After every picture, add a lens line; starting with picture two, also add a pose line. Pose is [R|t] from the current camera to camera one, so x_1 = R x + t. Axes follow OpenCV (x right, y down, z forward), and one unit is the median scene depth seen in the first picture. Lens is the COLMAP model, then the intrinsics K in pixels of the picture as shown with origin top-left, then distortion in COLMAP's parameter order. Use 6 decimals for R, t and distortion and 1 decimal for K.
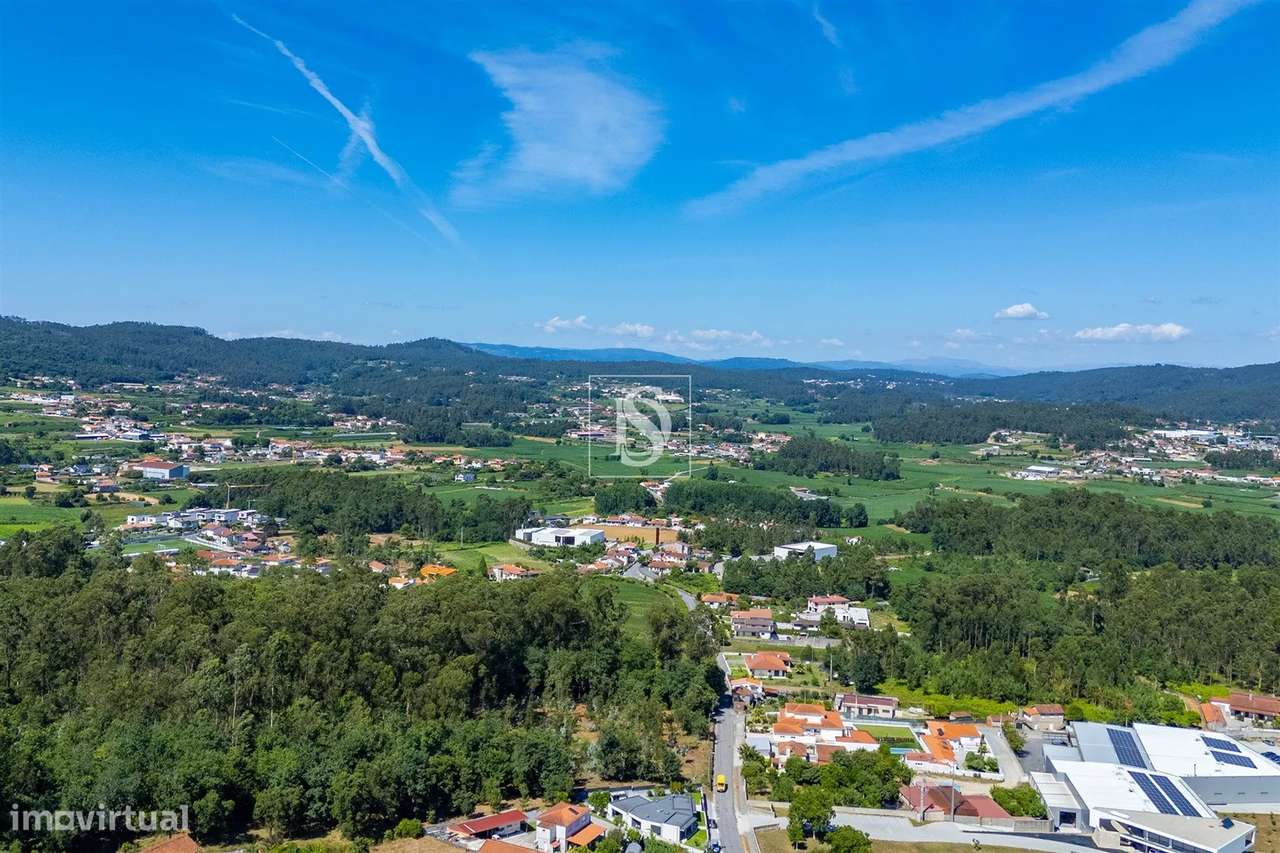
lens RADIAL K [[1114.9, 0, 640.0], [0, 1114.9, 426.5], [0, 0, 1]] dist [0.087242, -0.092240]
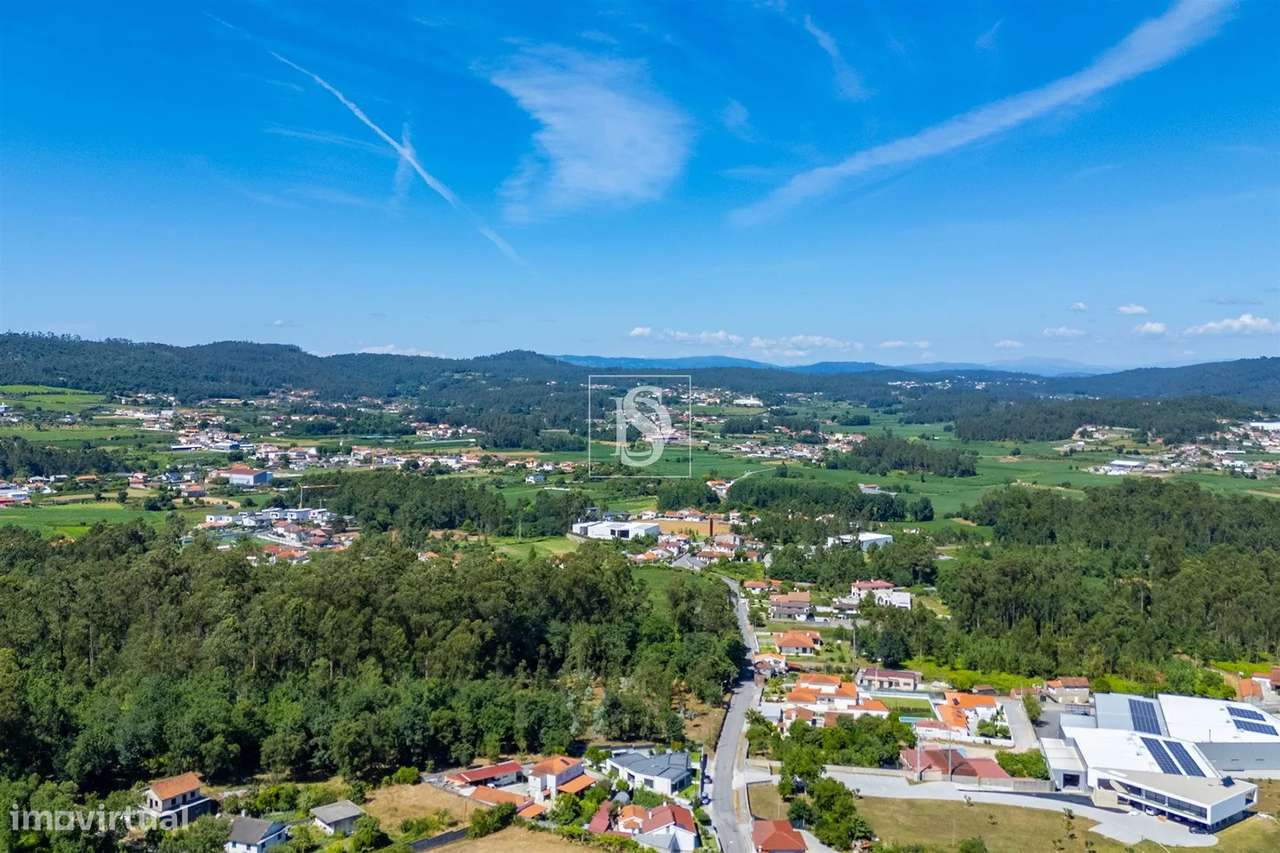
lens RADIAL K [[1114.9, 0, 640.0], [0, 1114.9, 426.5], [0, 0, 1]] dist [0.087242, -0.092240]
pose [[0.996707, -0.019600, -0.078680, 0.032108], [0.018962, 0.999781, -0.008843, 0.013533], [0.078836, 0.007322, 0.996861, -0.011371]]
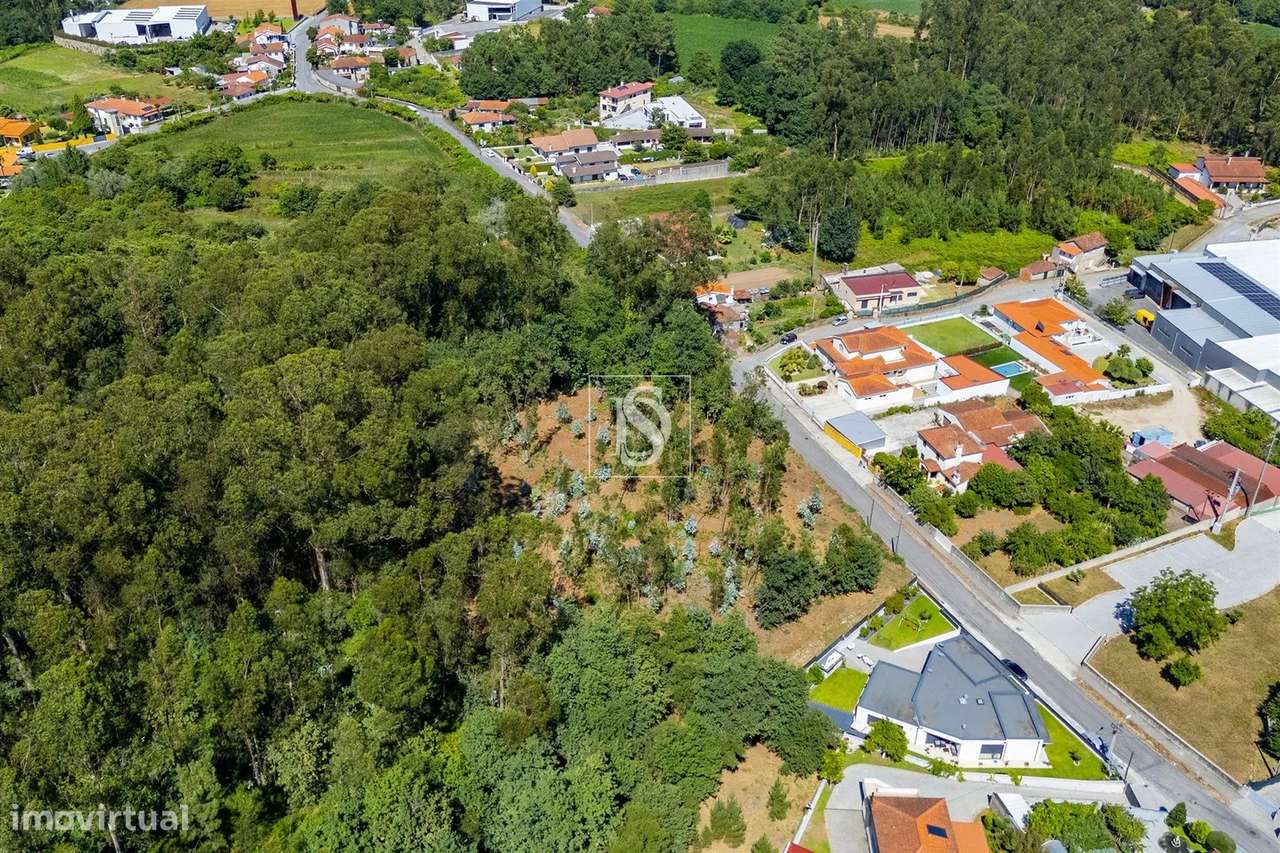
lens RADIAL K [[1114.9, 0, 640.0], [0, 1114.9, 426.5], [0, 0, 1]] dist [0.087242, -0.092240]
pose [[0.903736, -0.253782, 0.344755, -0.095650], [0.051452, 0.863887, 0.501051, -0.015702], [-0.424987, -0.435080, 0.793783, 0.244761]]
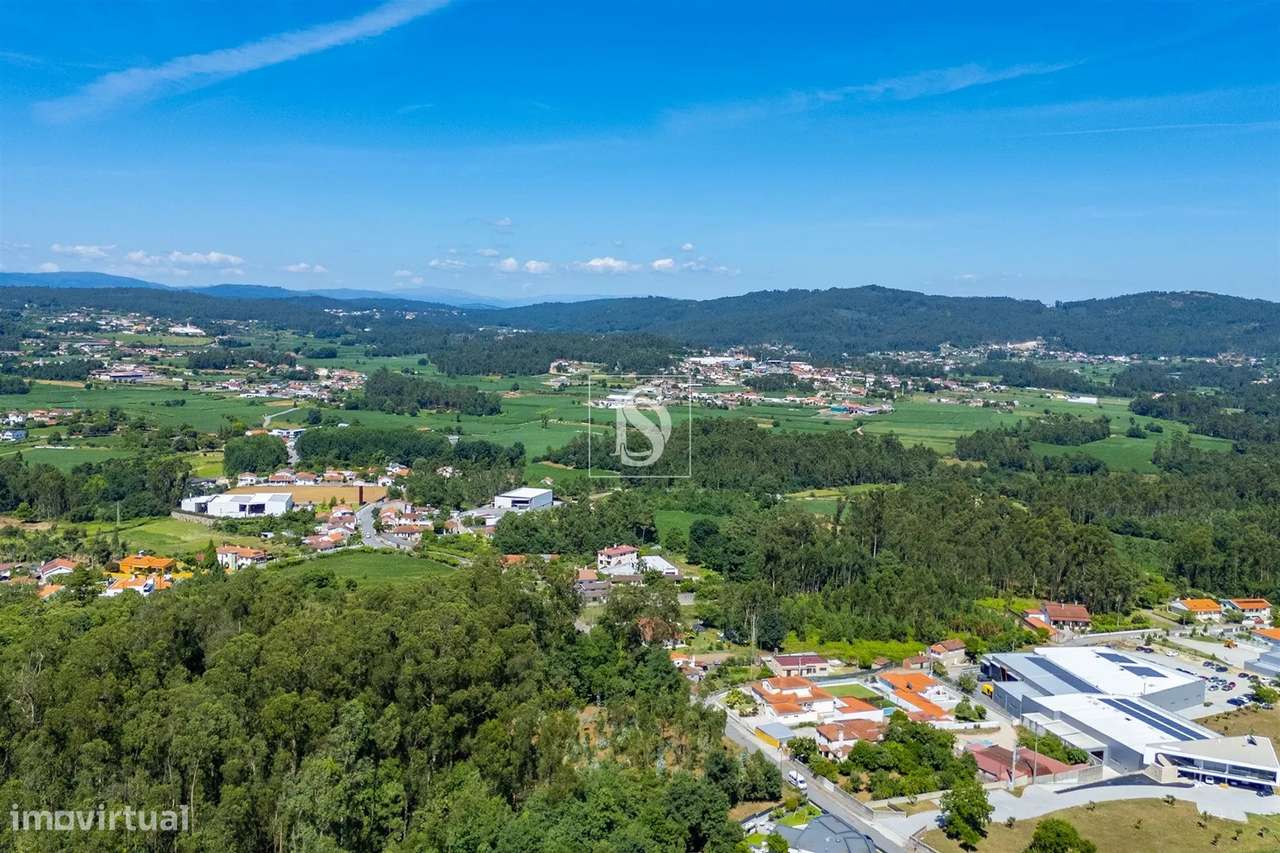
lens RADIAL K [[1114.9, 0, 640.0], [0, 1114.9, 426.5], [0, 0, 1]] dist [0.087242, -0.092240]
pose [[0.900828, -0.047729, 0.431544, -0.163530], [0.020469, 0.997503, 0.067596, -0.011157], [-0.433693, -0.052059, 0.899556, 0.108229]]
